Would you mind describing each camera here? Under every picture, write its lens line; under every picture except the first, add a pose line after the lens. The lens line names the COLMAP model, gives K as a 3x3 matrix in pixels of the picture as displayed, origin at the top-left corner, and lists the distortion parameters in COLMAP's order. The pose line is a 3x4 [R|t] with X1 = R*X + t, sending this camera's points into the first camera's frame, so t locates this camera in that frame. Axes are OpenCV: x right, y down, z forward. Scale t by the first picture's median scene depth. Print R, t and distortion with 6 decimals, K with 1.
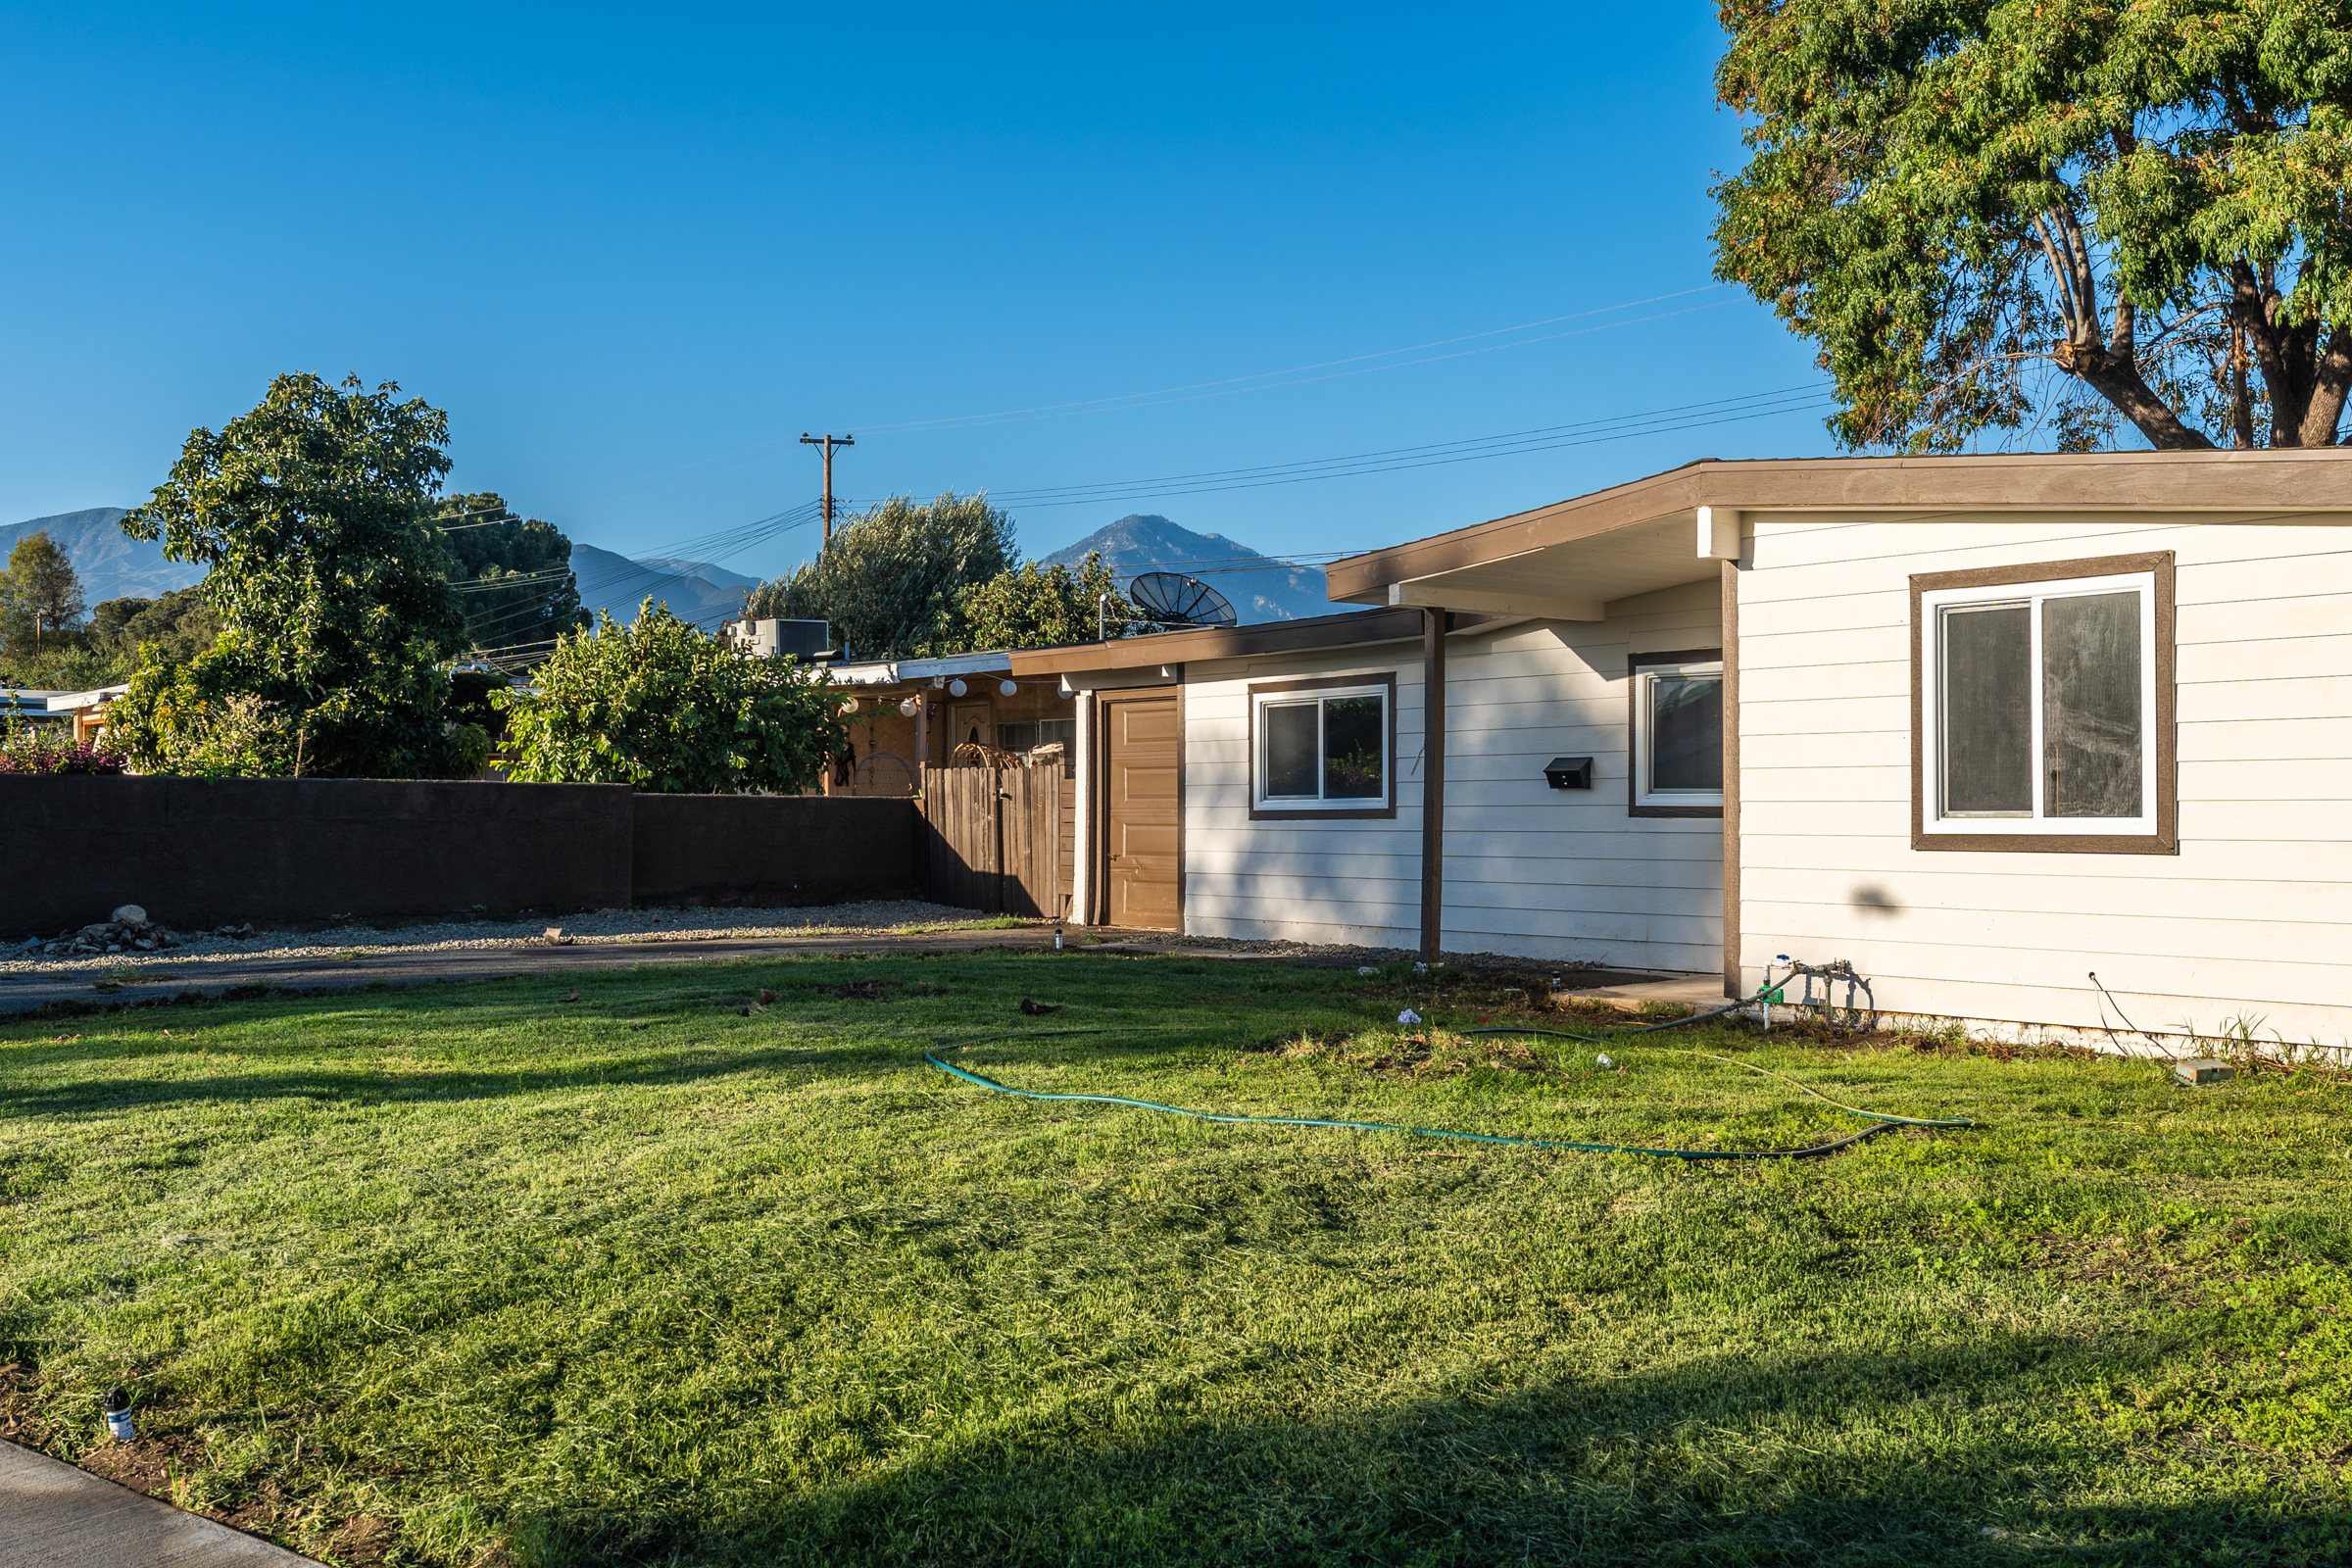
lens RADIAL K [[2336.9, 0, 1176.0], [0, 2336.9, 784.0], [0, 0, 1]] dist [-0.001471, -0.003607]
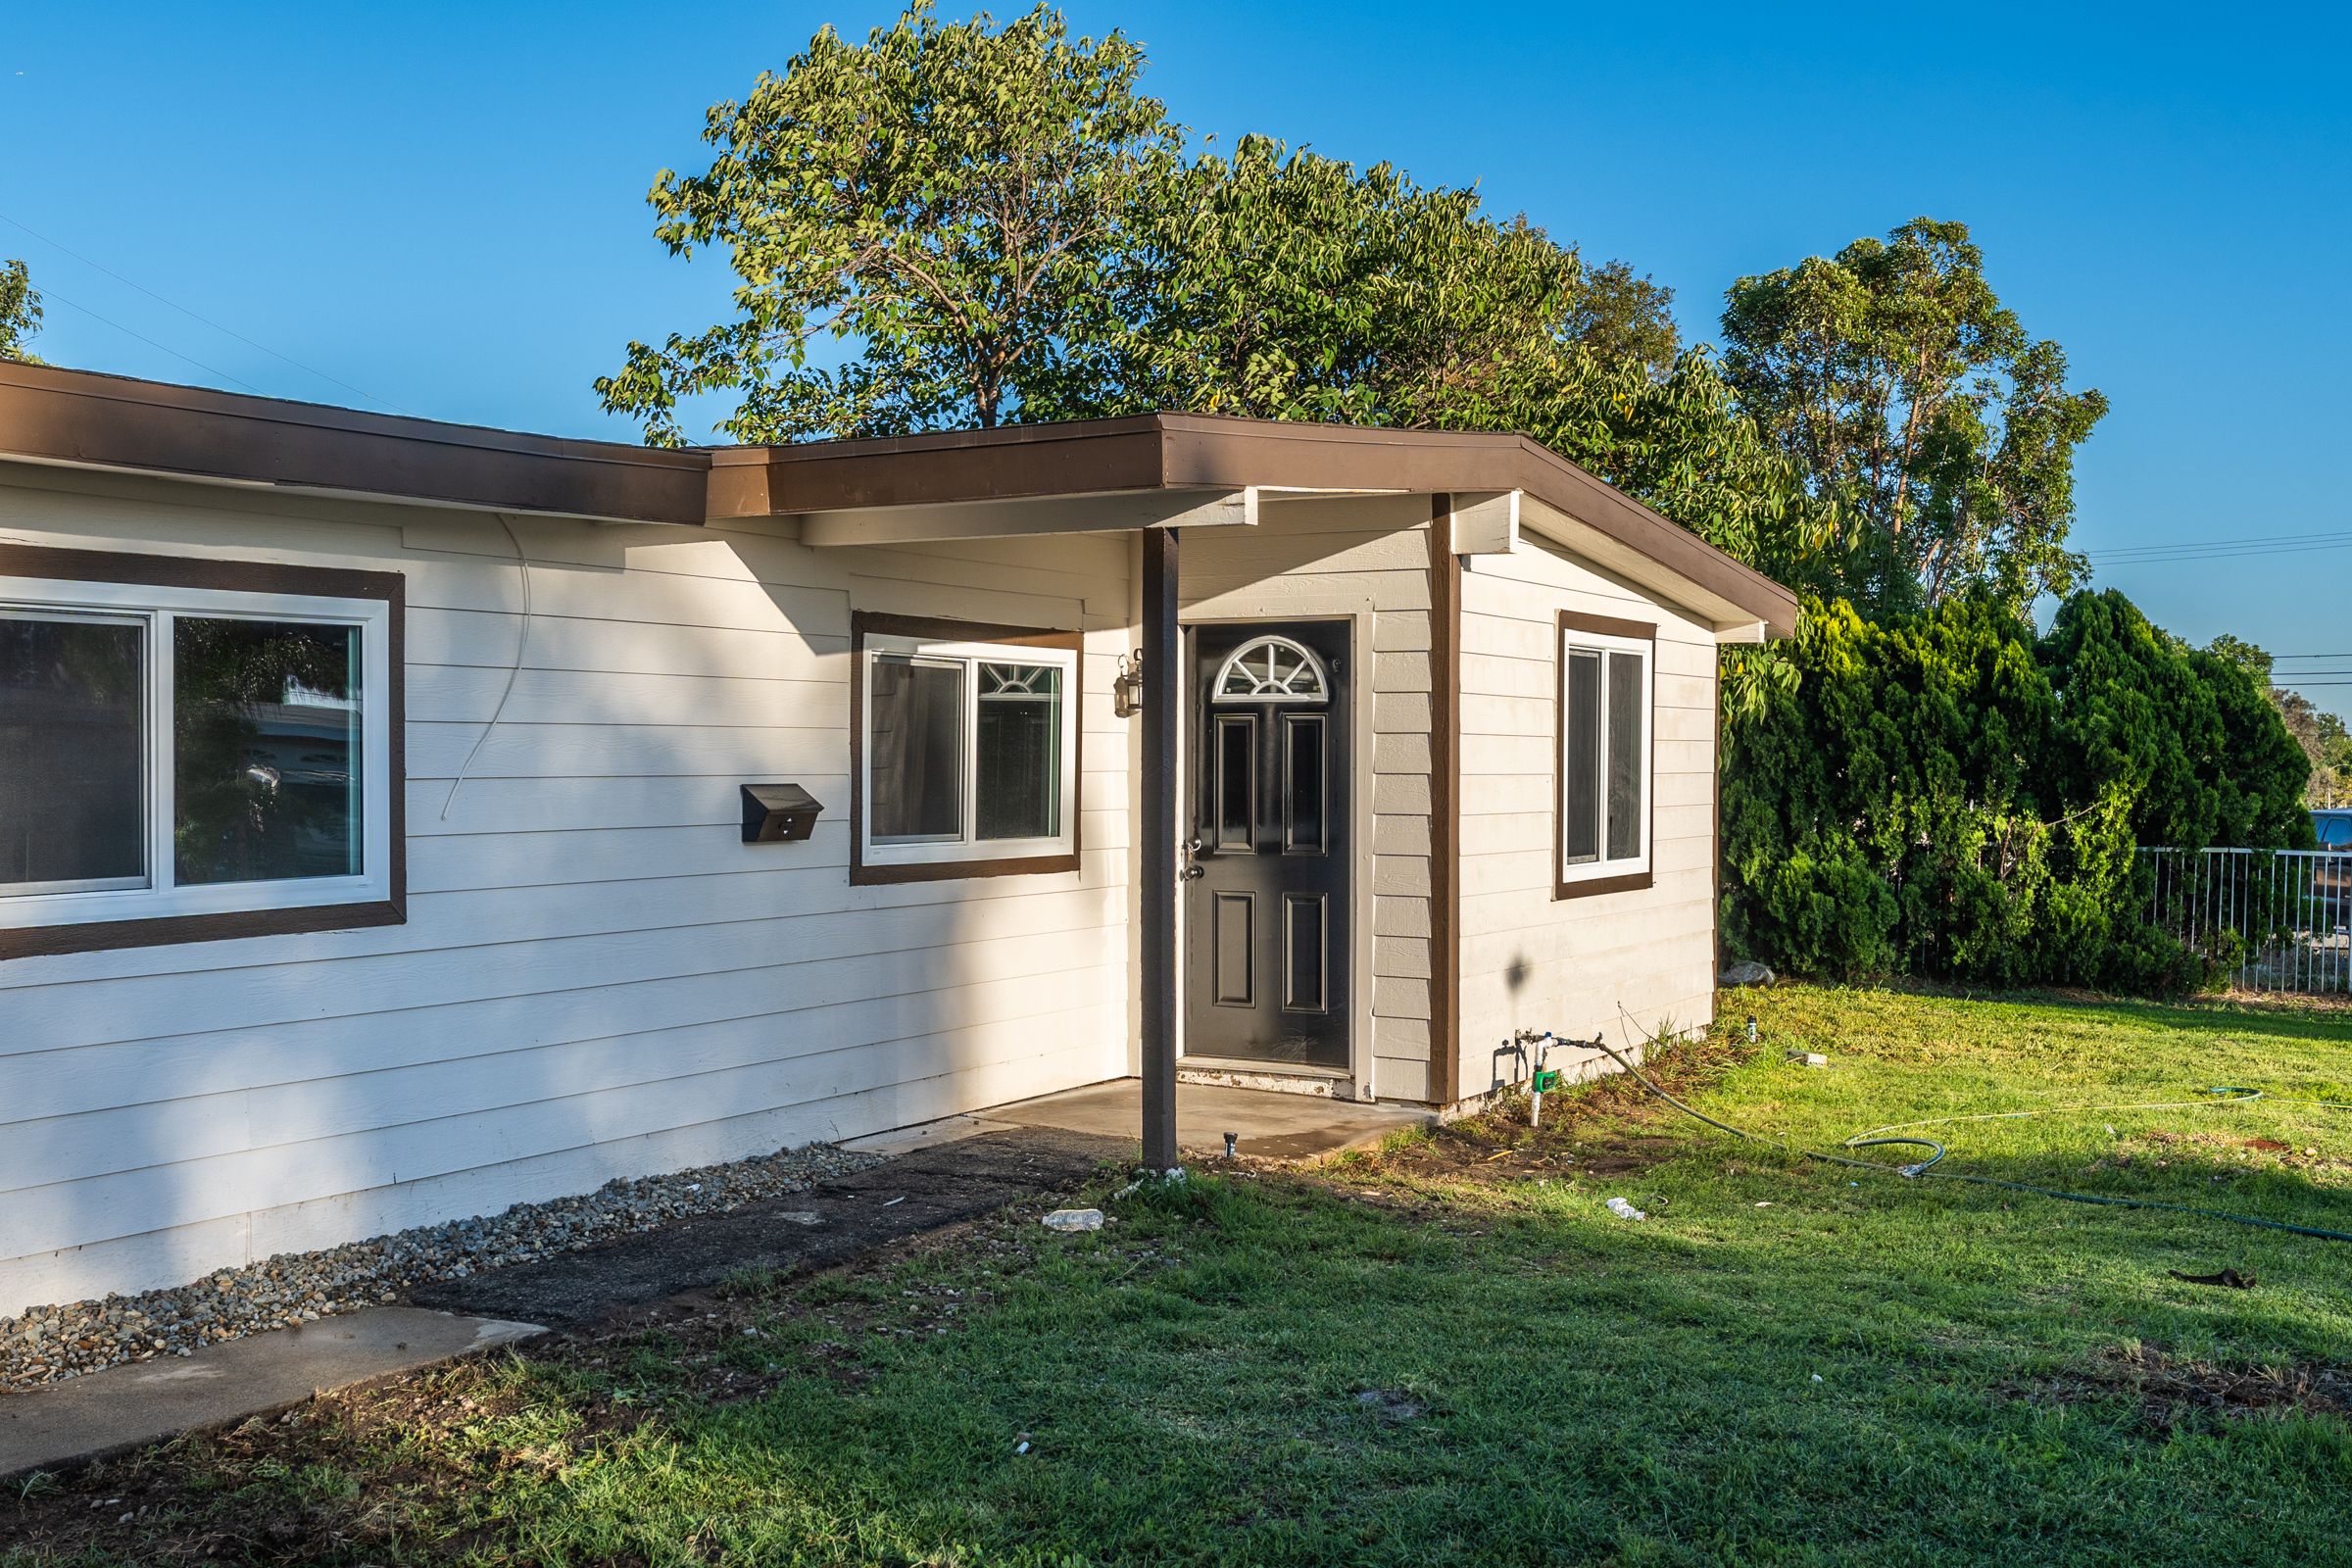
lens RADIAL K [[2336.9, 0, 1176.0], [0, 2336.9, 784.0], [0, 0, 1]] dist [-0.001471, -0.003607]
pose [[-0.371345, -0.014965, 0.928374, -0.503339], [-0.018936, 0.999784, 0.008542, -0.024055], [-0.928302, -0.014408, -0.371548, 1.491218]]
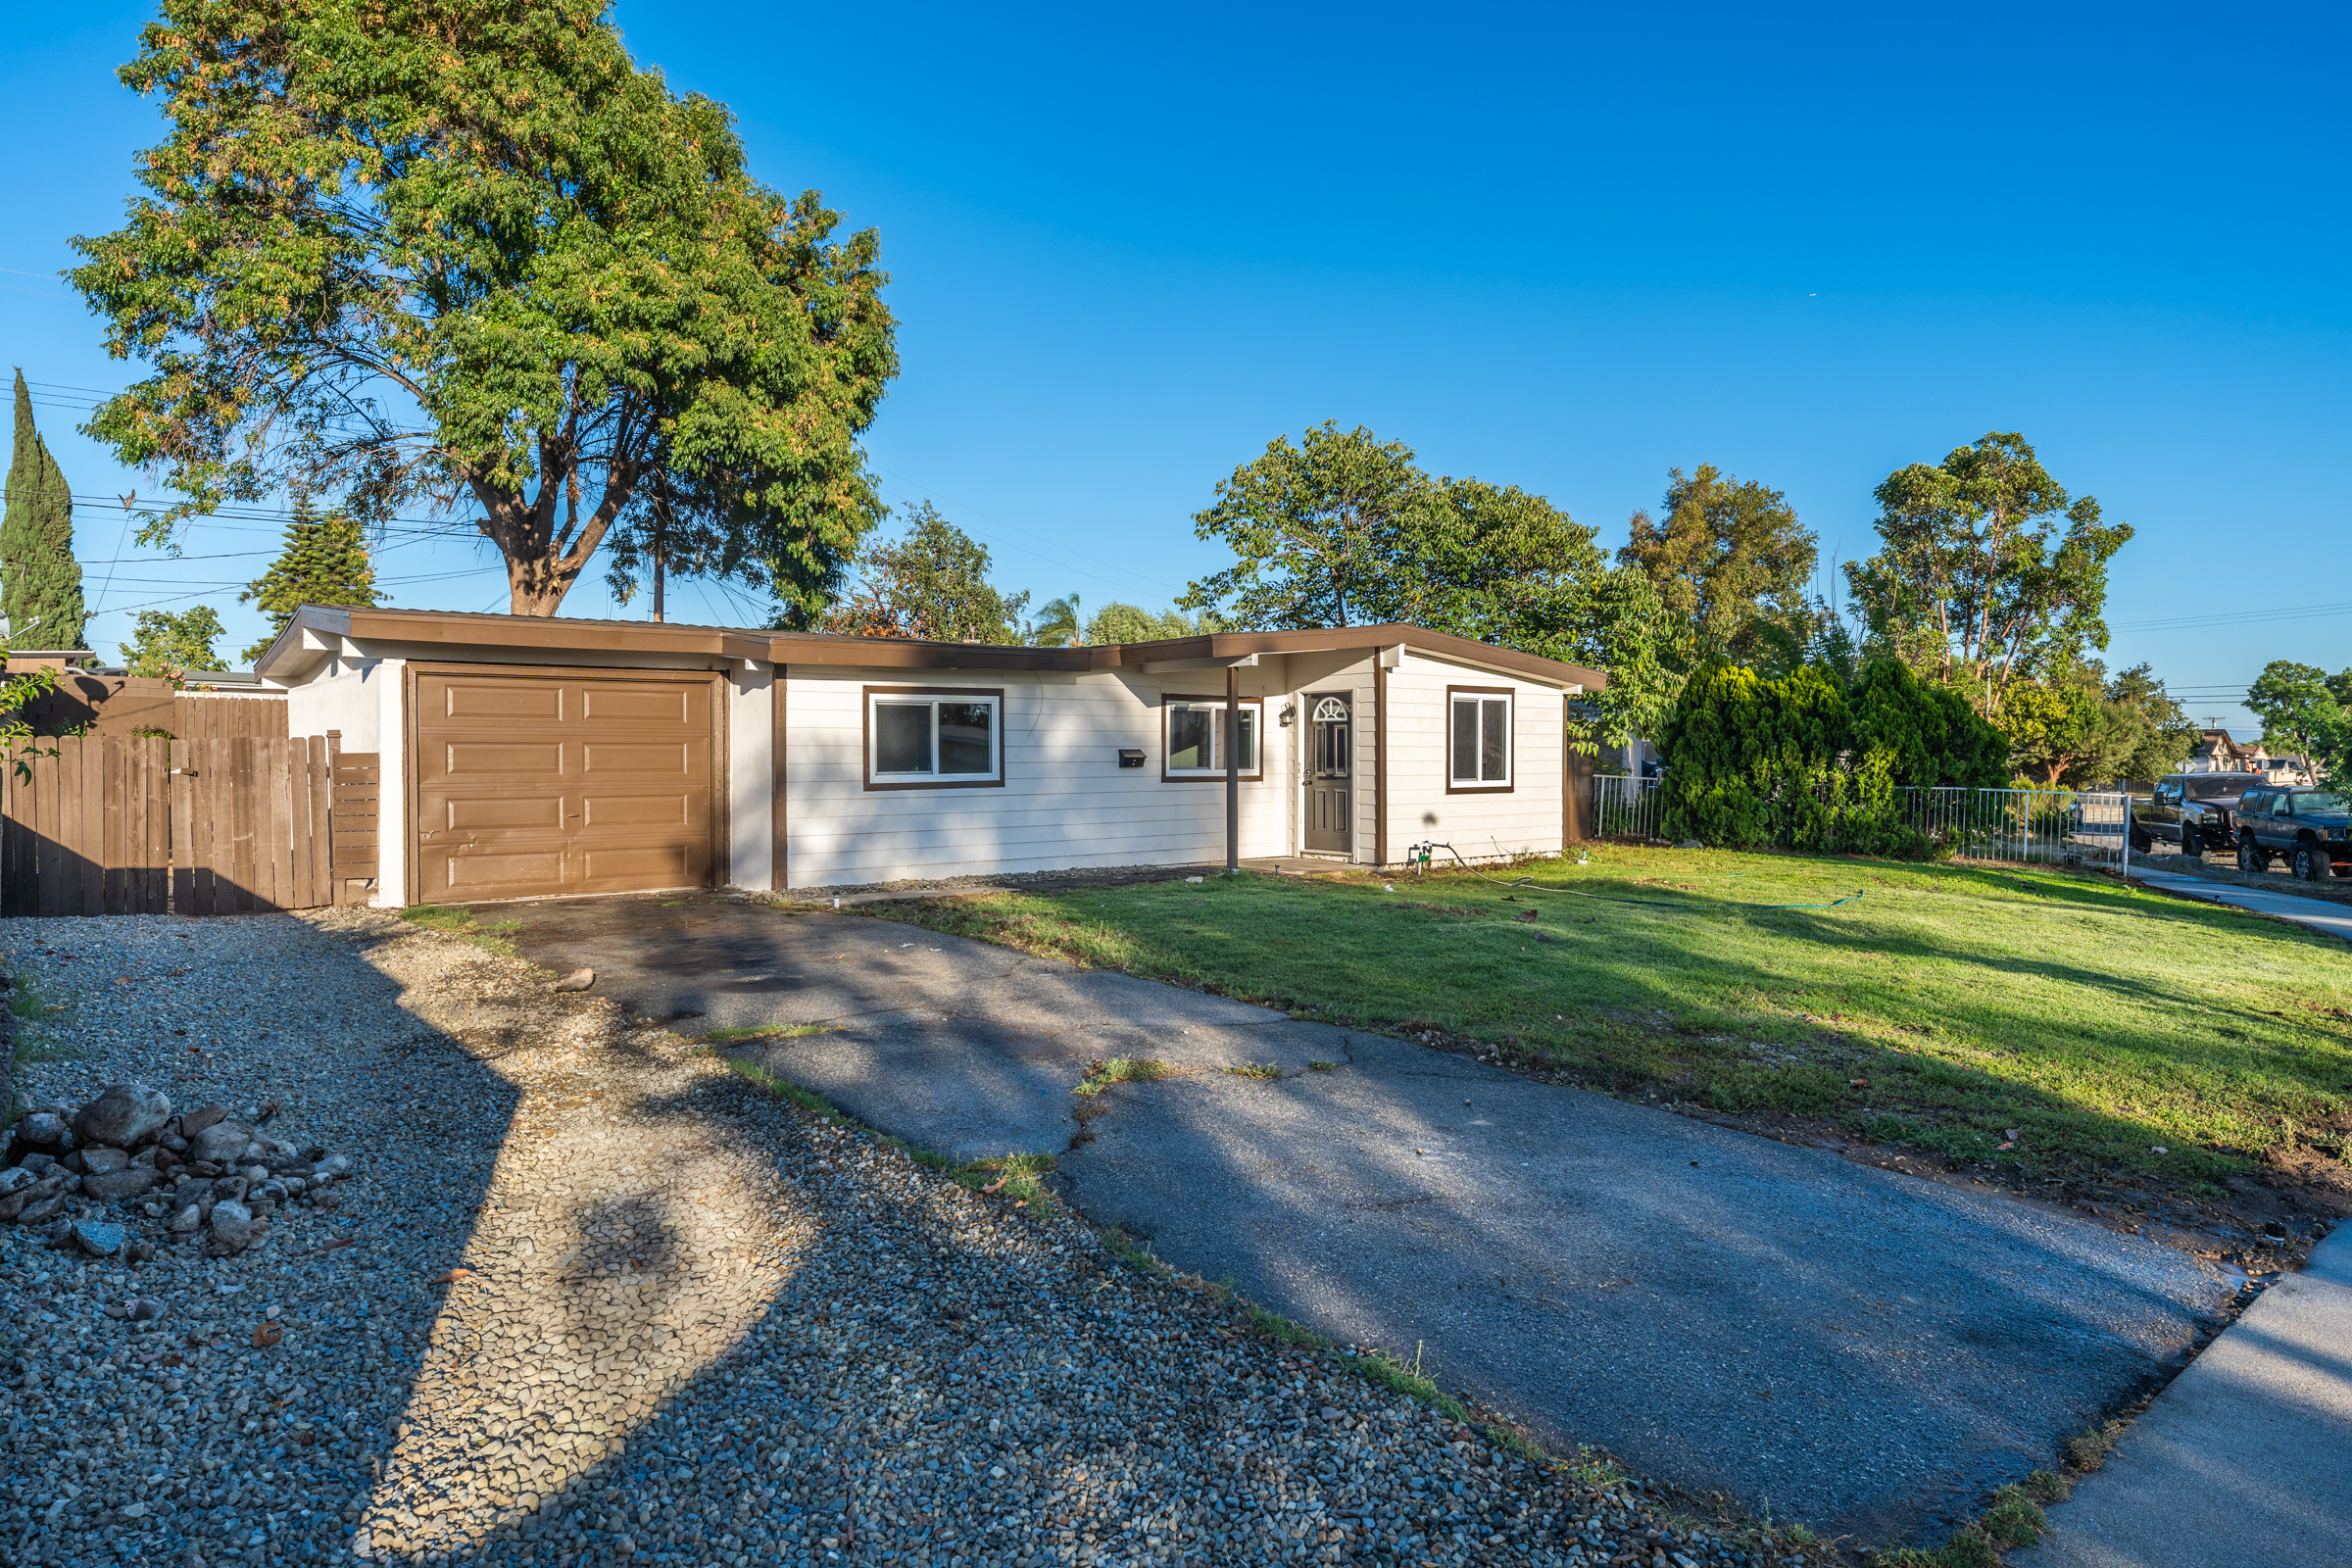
lens RADIAL K [[1312.4, 0, 1166.5], [0, 1312.4, 762.1], [0, 0, 1]] dist [0.004682, 0.000315]
pose [[-0.016731, -0.010628, 0.999804, -1.084817], [-0.014688, 0.999838, 0.010383, -0.016645], [-0.999752, -0.014511, -0.016885, 1.321501]]
